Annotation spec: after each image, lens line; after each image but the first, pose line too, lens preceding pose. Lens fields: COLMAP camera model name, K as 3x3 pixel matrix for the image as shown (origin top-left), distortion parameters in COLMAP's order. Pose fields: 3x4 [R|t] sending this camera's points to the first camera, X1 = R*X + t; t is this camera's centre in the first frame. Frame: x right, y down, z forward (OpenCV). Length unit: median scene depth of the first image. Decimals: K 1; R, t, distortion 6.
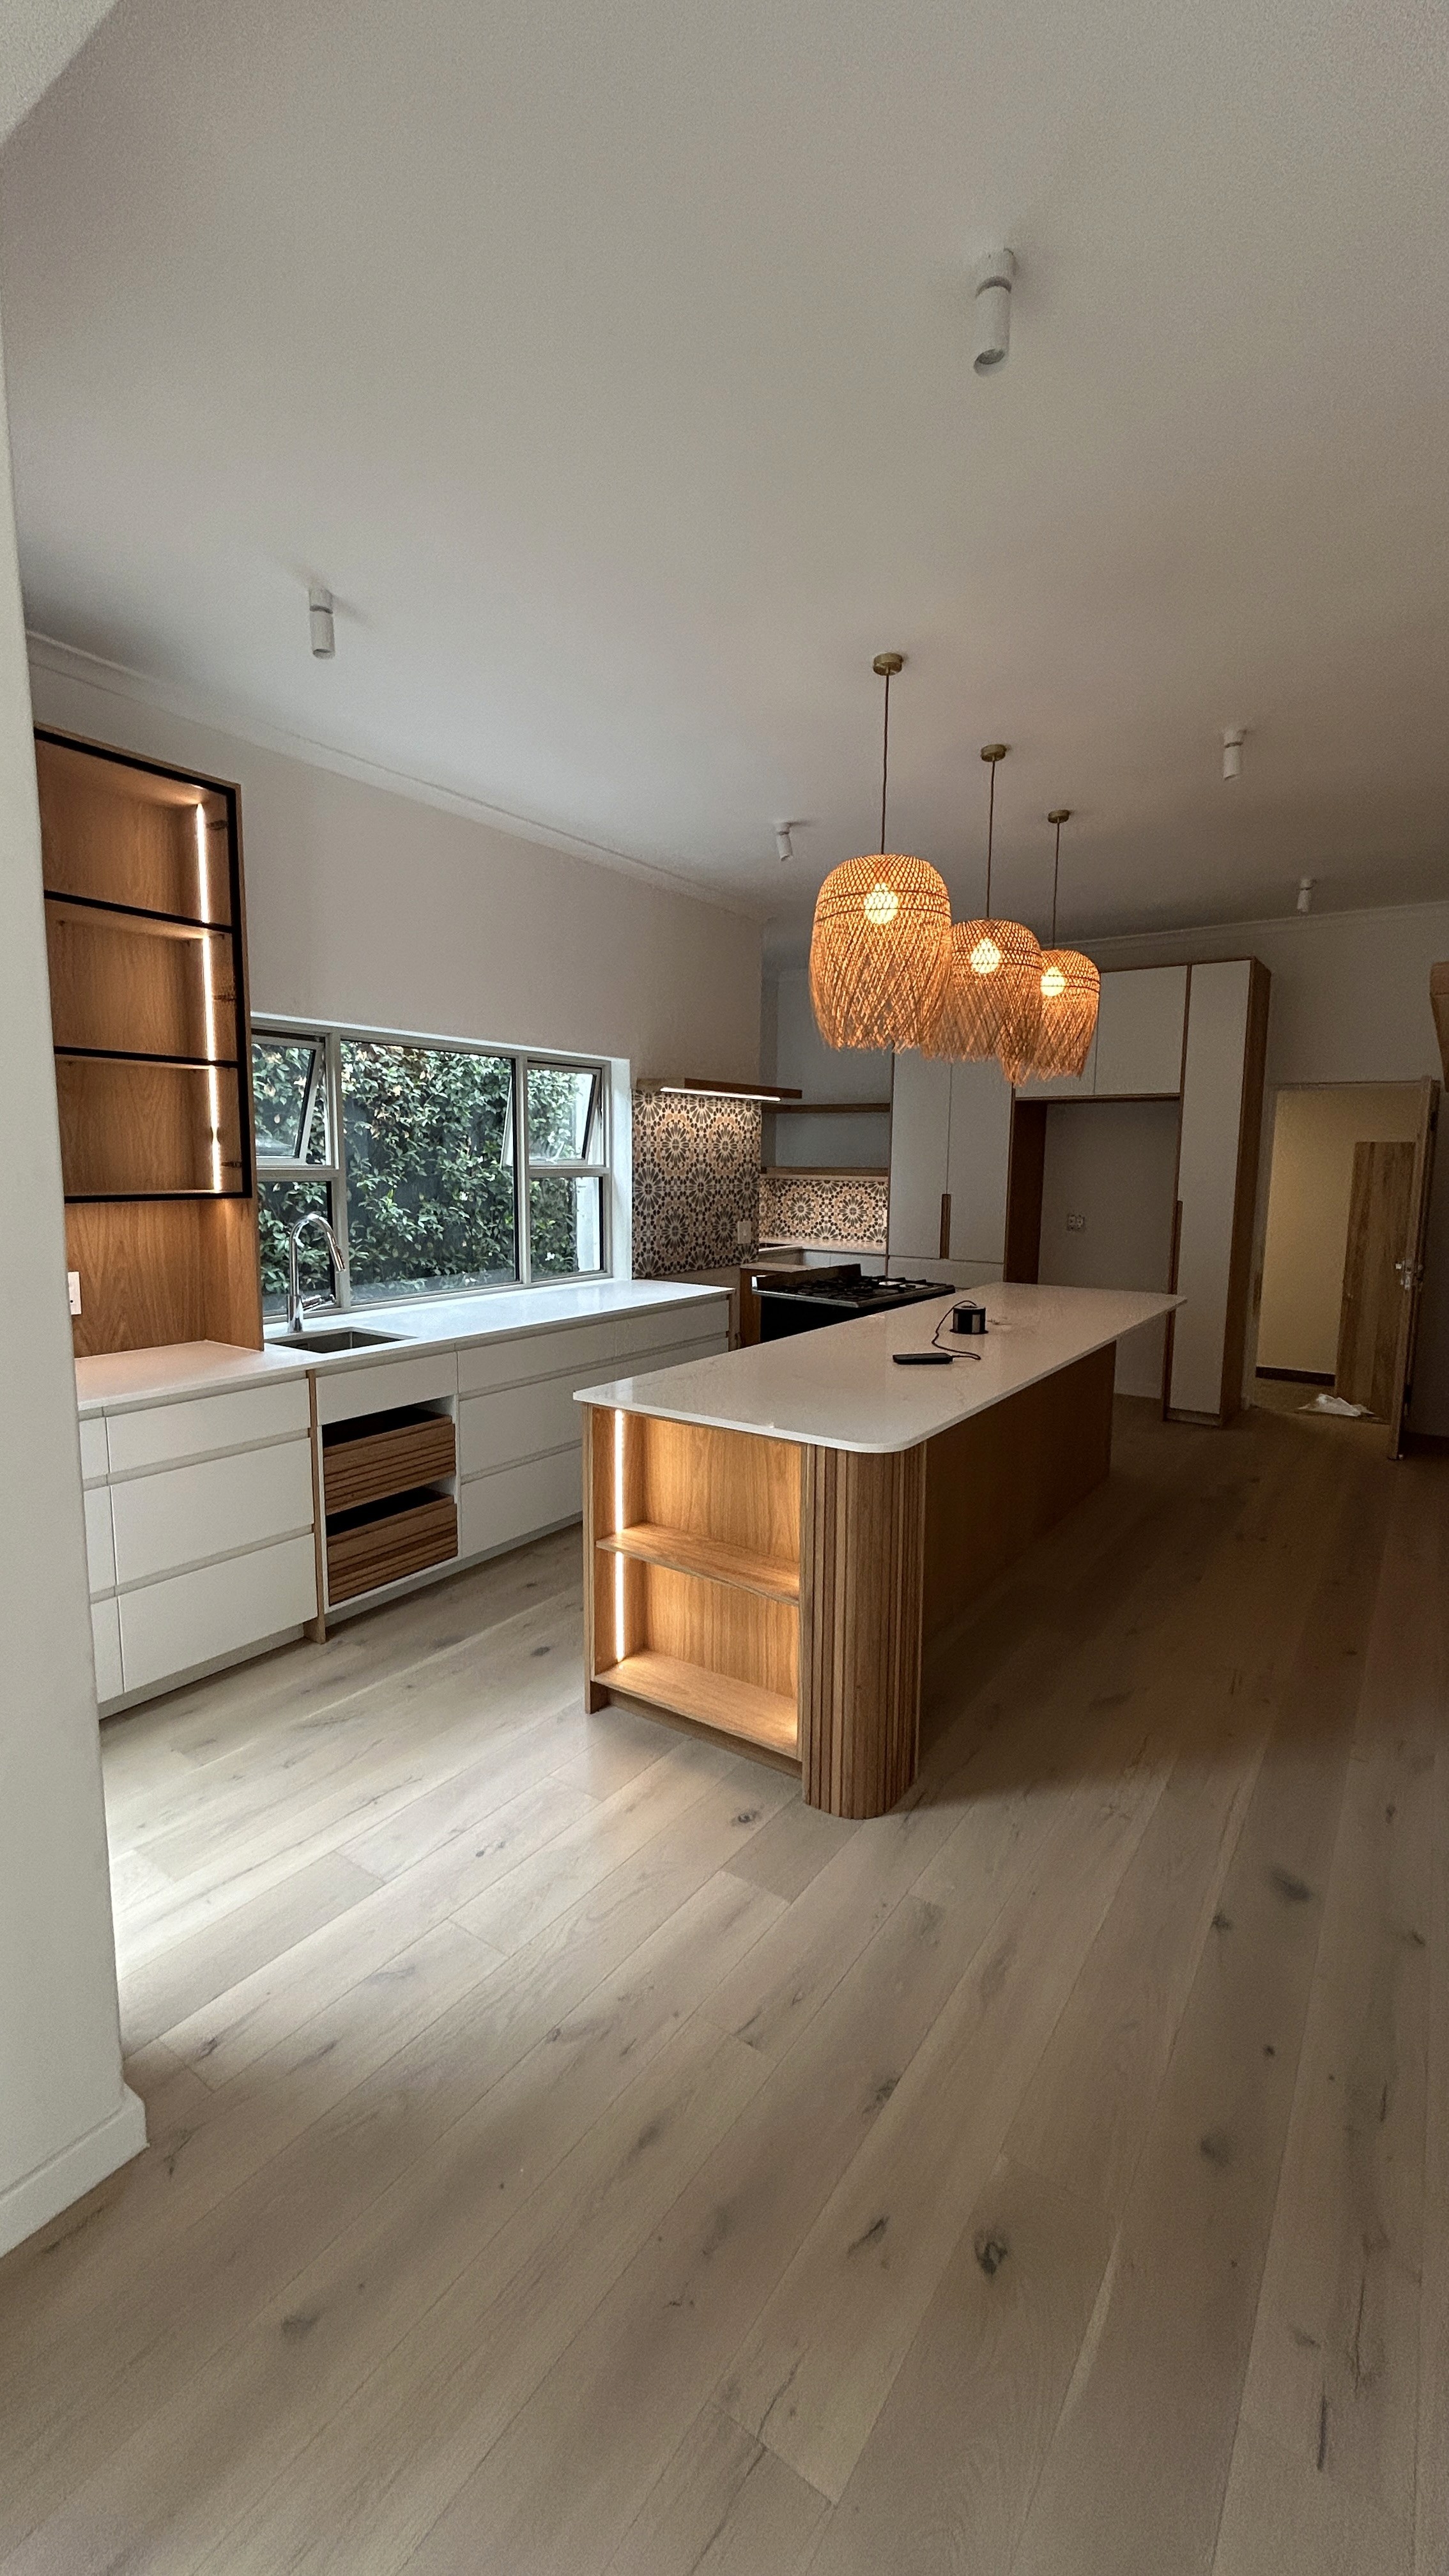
lens RADIAL K [[1040.4, 0, 724.5], [0, 1040.4, 1288.0], [0, 0, 1]] dist [-0.001739, 0.000079]
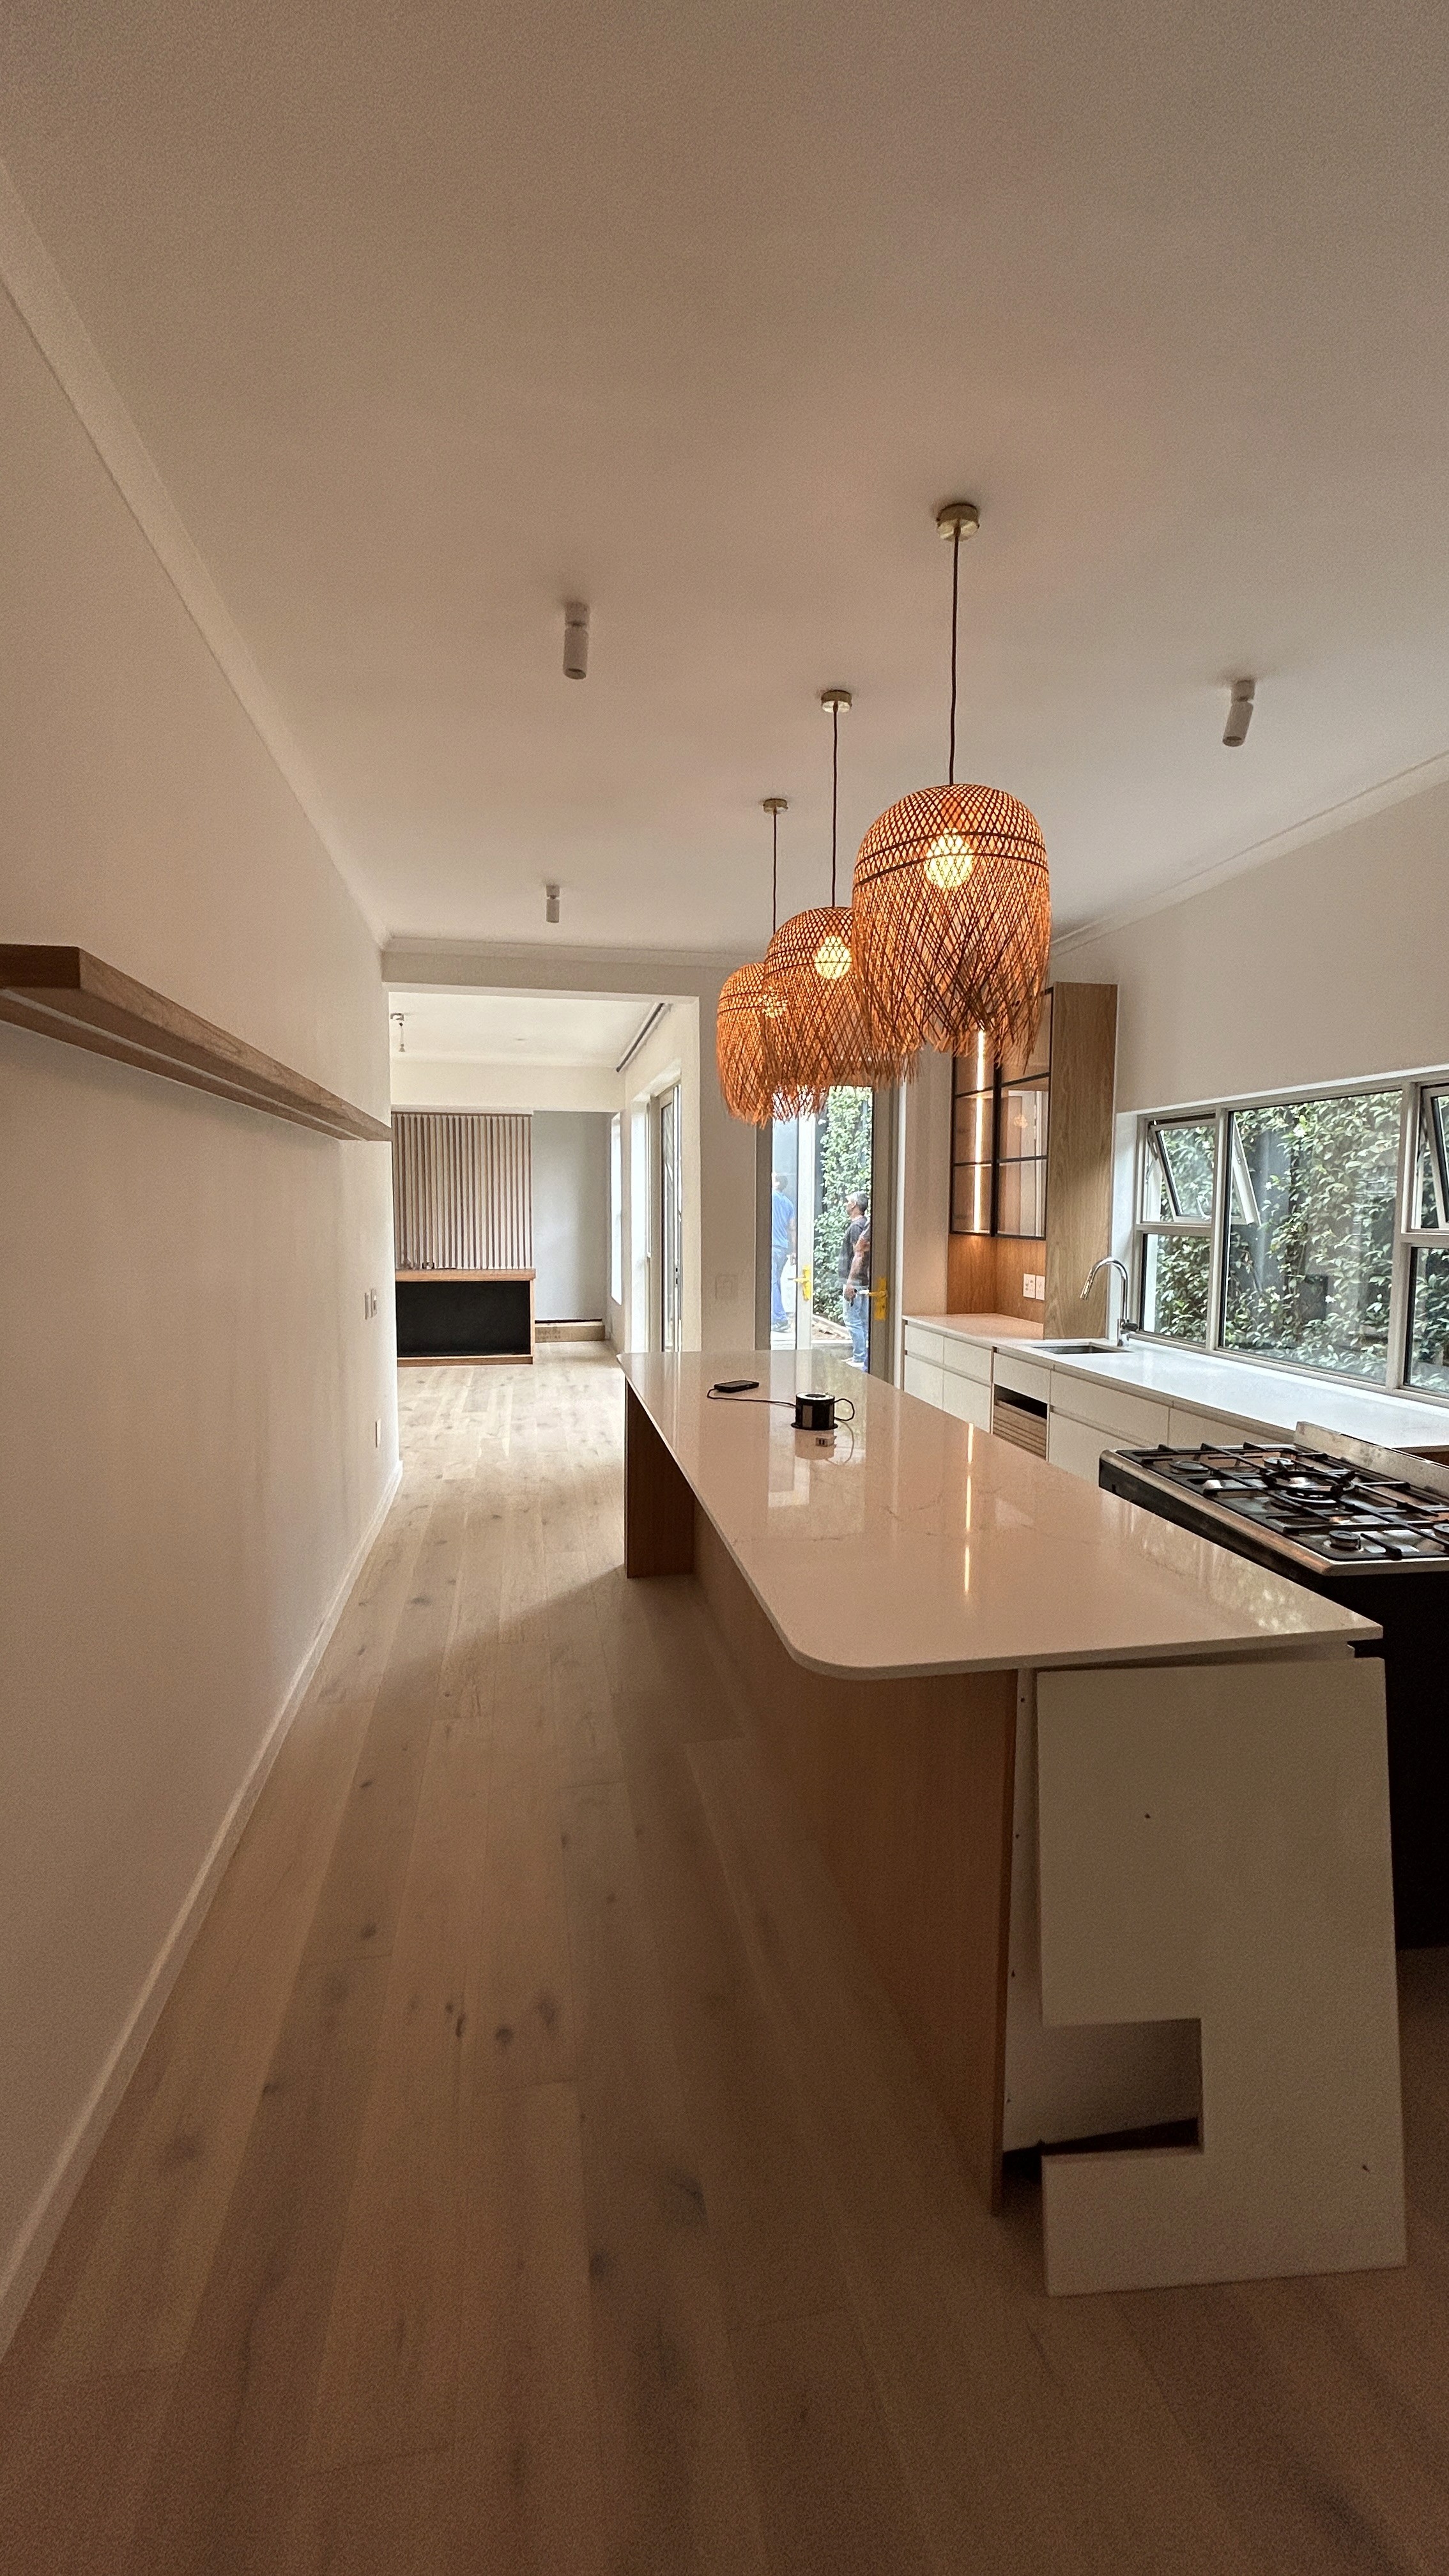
lens RADIAL K [[1040.4, 0, 724.5], [0, 1040.4, 1288.0], [0, 0, 1]] dist [-0.001739, 0.000079]
pose [[-0.695900, 0.041757, -0.716924, 1.528963], [-0.107535, 0.980993, 0.161519, -0.329264], [0.710042, 0.189495, -0.678183, 2.628850]]
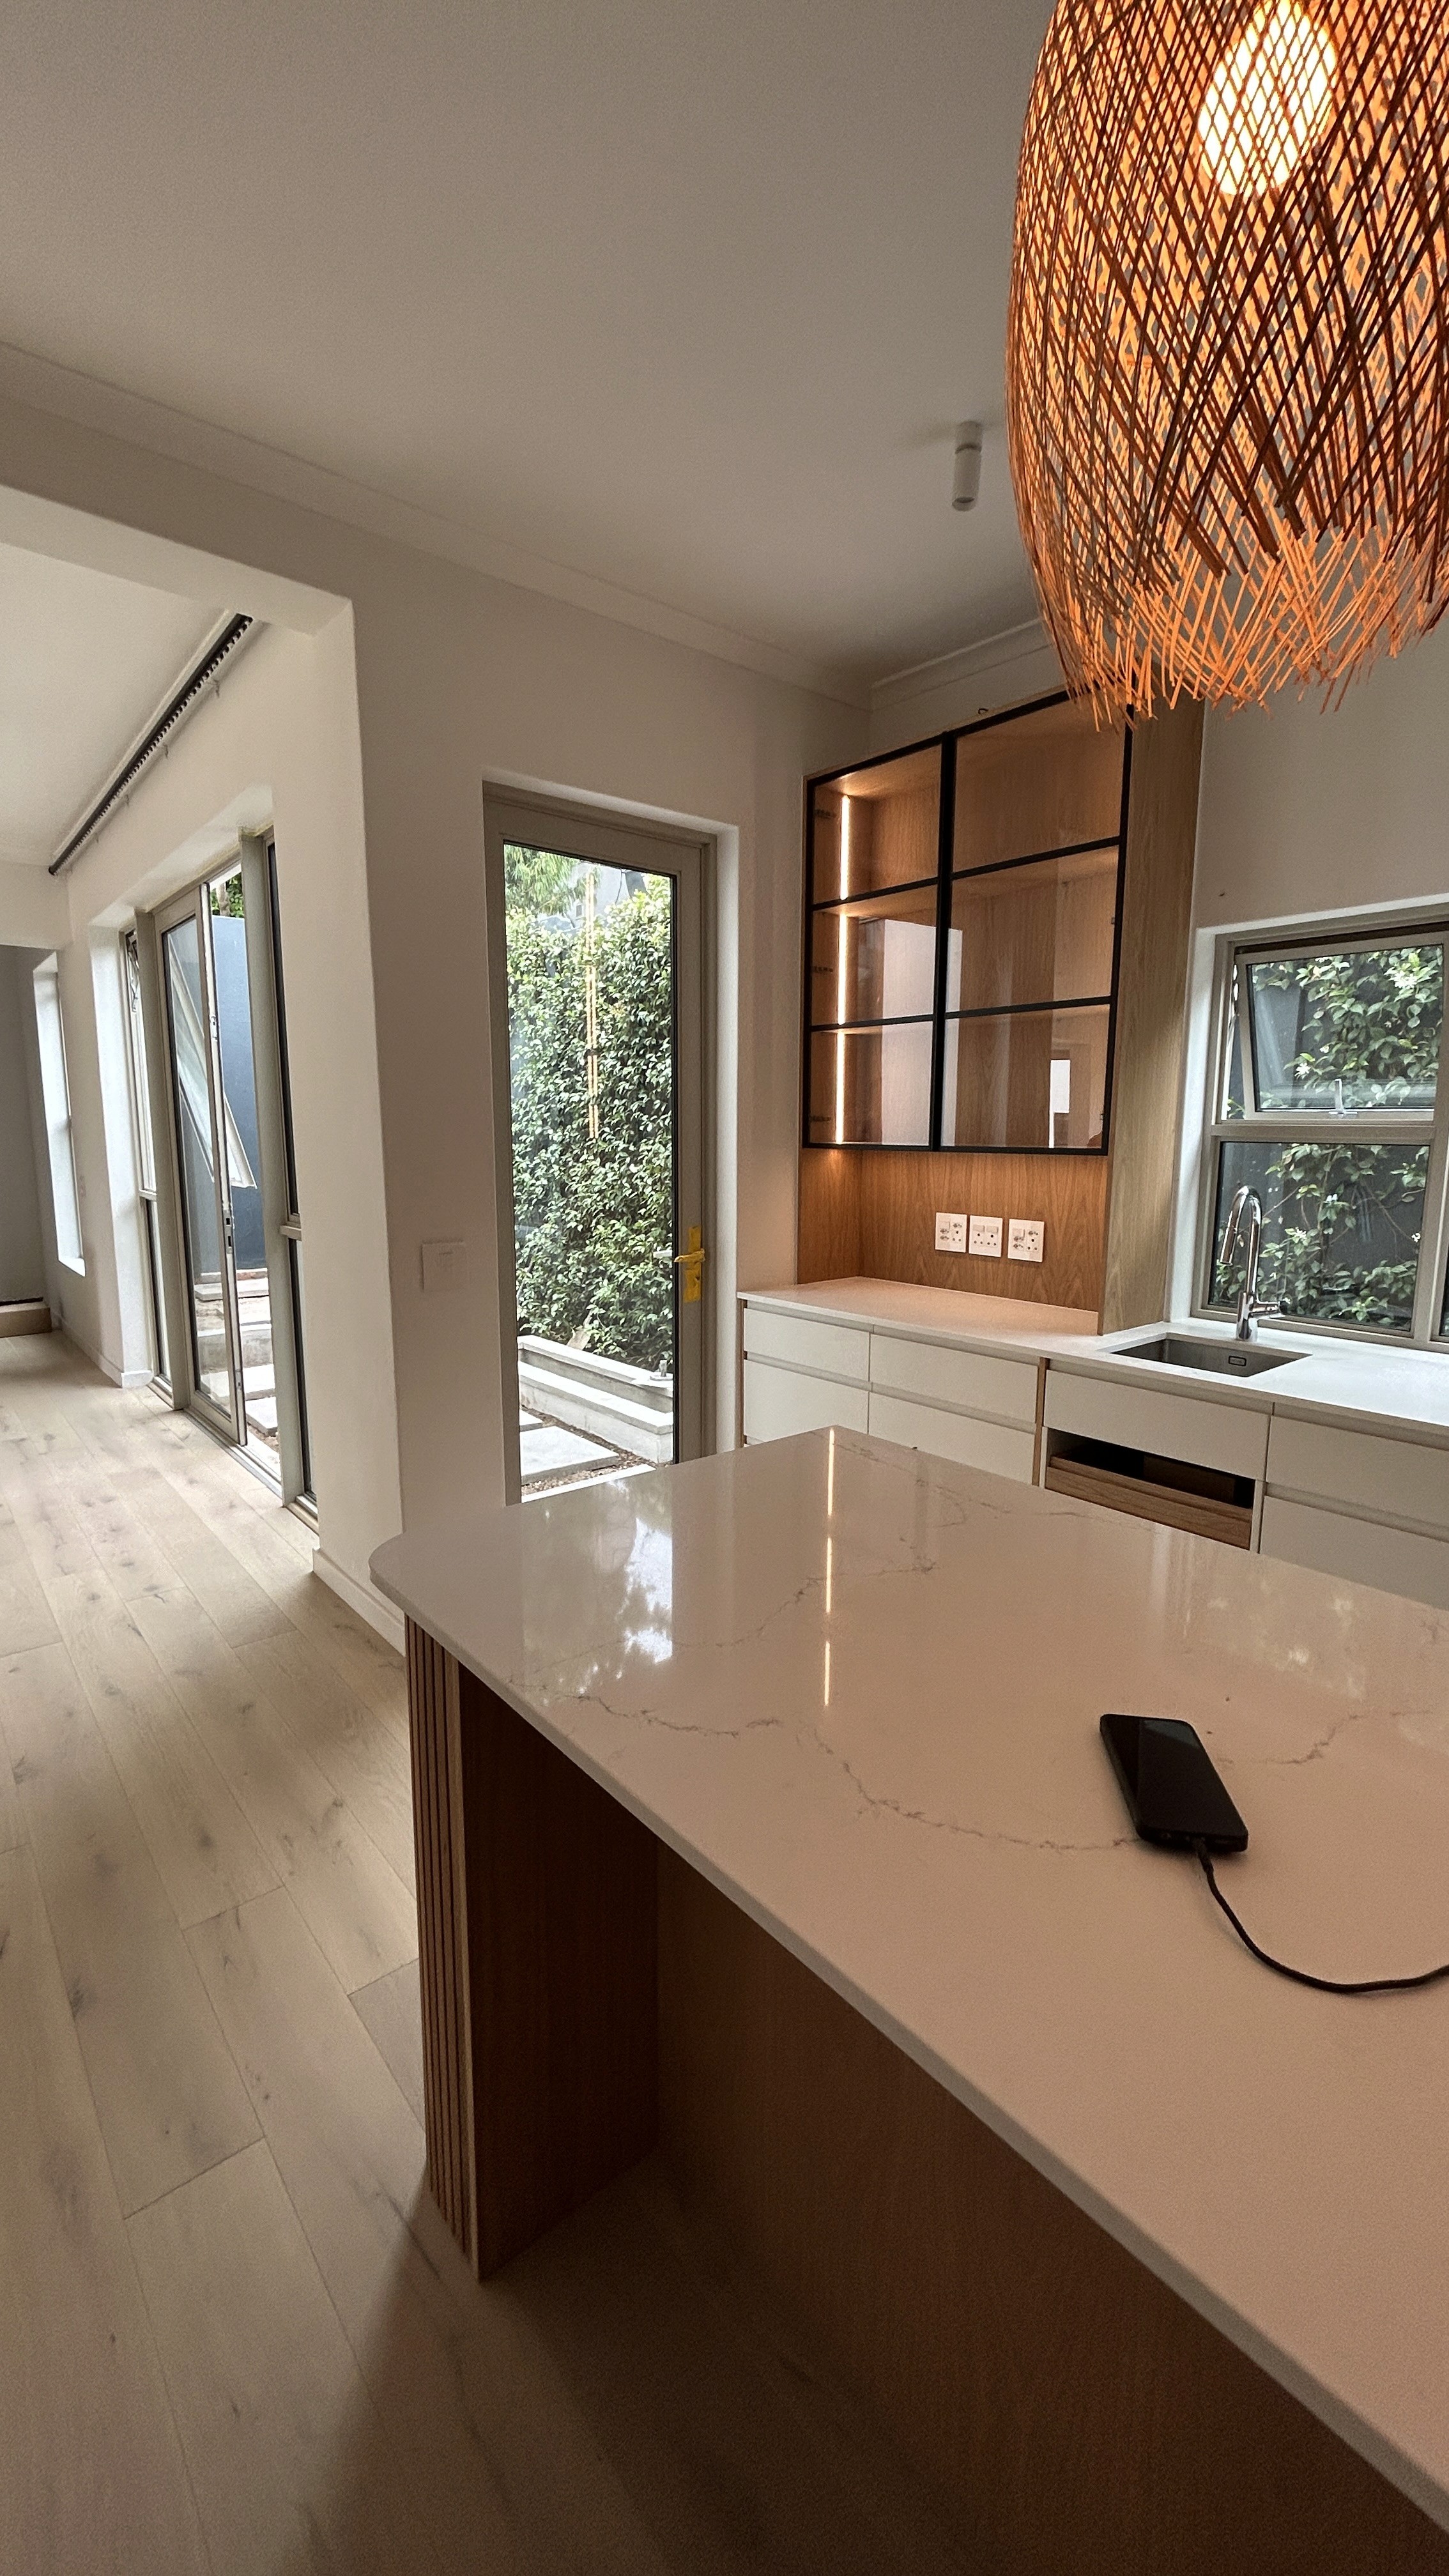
lens RADIAL K [[1040.4, 0, 724.5], [0, 1040.4, 1288.0], [0, 0, 1]] dist [-0.001739, 0.000079]
pose [[-0.265057, 0.133823, -0.954901, 0.699052], [-0.133427, 0.975705, 0.173775, -0.131512], [0.954956, 0.173470, -0.240762, 1.404899]]
